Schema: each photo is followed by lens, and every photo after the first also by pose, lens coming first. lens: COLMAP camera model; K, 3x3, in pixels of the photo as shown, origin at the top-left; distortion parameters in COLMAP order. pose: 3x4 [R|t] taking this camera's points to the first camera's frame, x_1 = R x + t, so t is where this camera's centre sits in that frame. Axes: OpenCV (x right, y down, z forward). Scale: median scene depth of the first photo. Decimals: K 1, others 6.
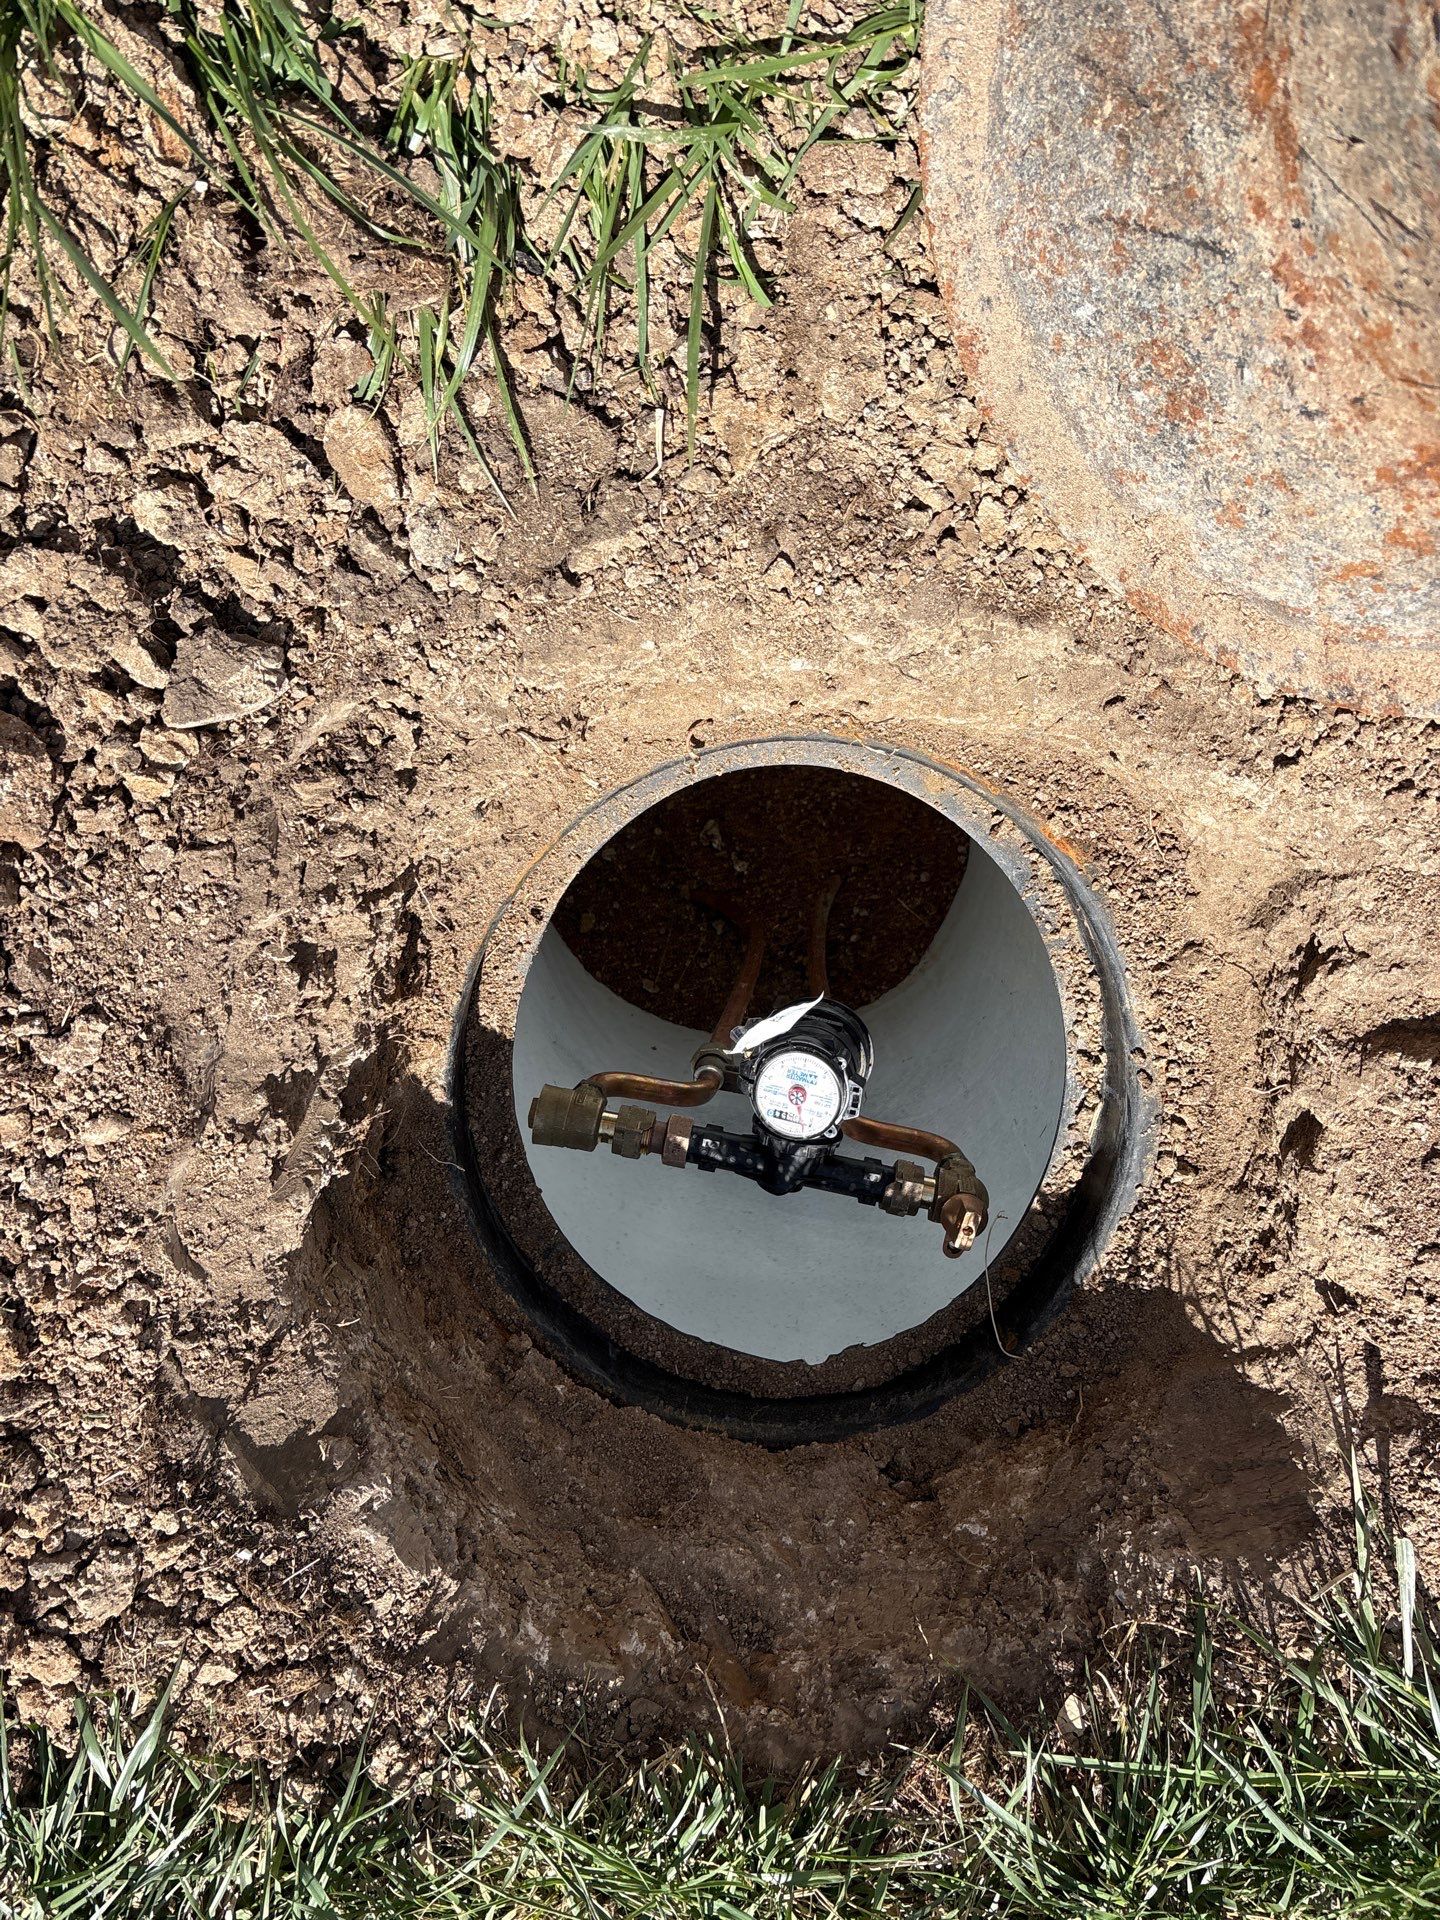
lens RADIAL K [[1478.6, 0, 720.0], [0, 1478.6, 960.0], [0, 0, 1]] dist [0.045552, 0.006998]
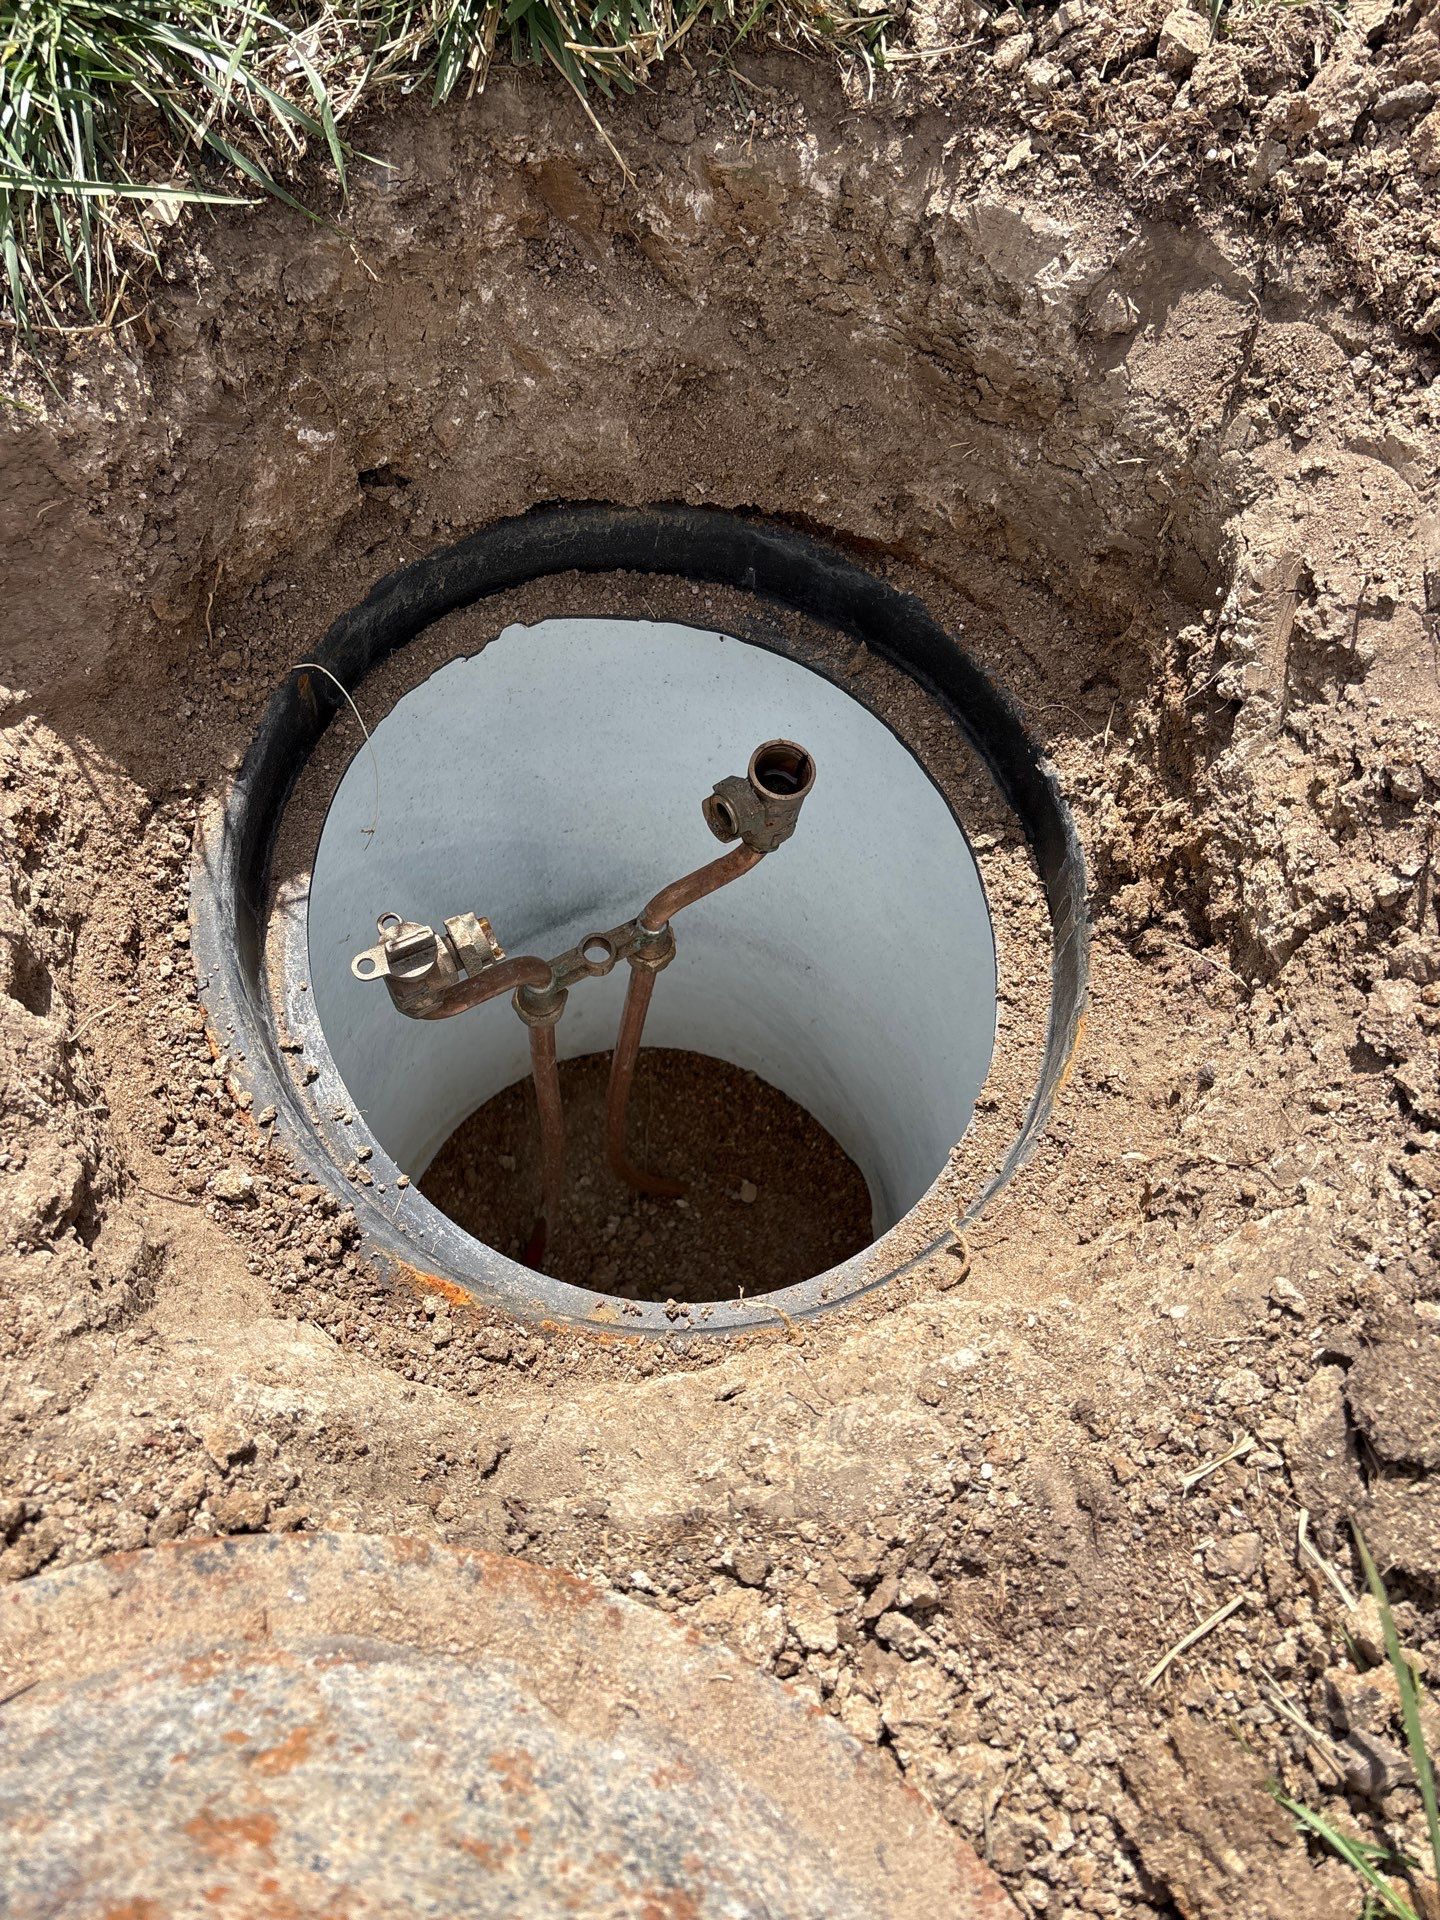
lens RADIAL K [[1478.6, 0, 720.0], [0, 1478.6, 960.0], [0, 0, 1]] dist [0.045552, 0.006998]
pose [[-0.944695, 0.268245, -0.188671, 0.209478], [-0.293233, -0.948521, 0.119678, -0.058499], [-0.146855, 0.168384, 0.974721, 0.240254]]
